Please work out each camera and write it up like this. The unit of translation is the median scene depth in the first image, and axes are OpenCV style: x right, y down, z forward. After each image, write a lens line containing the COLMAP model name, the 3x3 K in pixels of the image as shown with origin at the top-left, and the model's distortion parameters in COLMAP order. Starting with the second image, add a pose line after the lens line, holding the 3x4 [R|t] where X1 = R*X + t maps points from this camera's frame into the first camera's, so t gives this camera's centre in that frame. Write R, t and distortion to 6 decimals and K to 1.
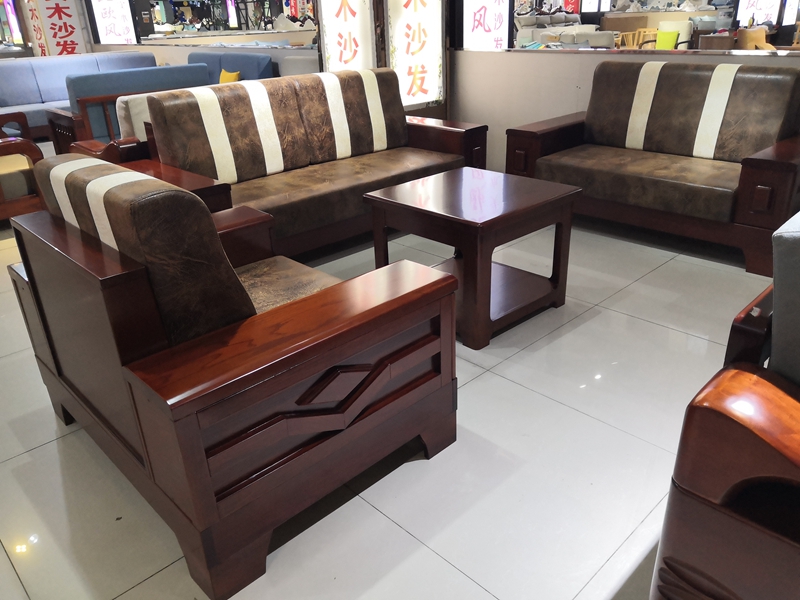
lens RADIAL K [[617.2, 0, 405.7], [0, 617.2, 295.4], [0, 0, 1]] dist [-0.003006, -0.005834]
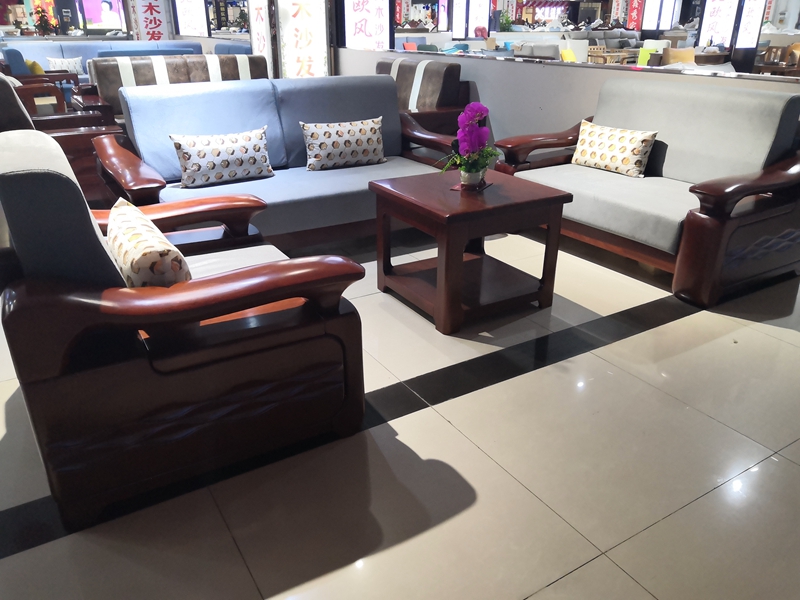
lens RADIAL K [[617.2, 0, 405.7], [0, 617.2, 295.4], [0, 0, 1]] dist [-0.003006, -0.005834]
pose [[0.975479, 0.125232, -0.180992, 0.631709], [-0.126958, 0.991906, 0.002065, 0.174169], [0.179786, 0.020964, 0.983482, -0.428388]]
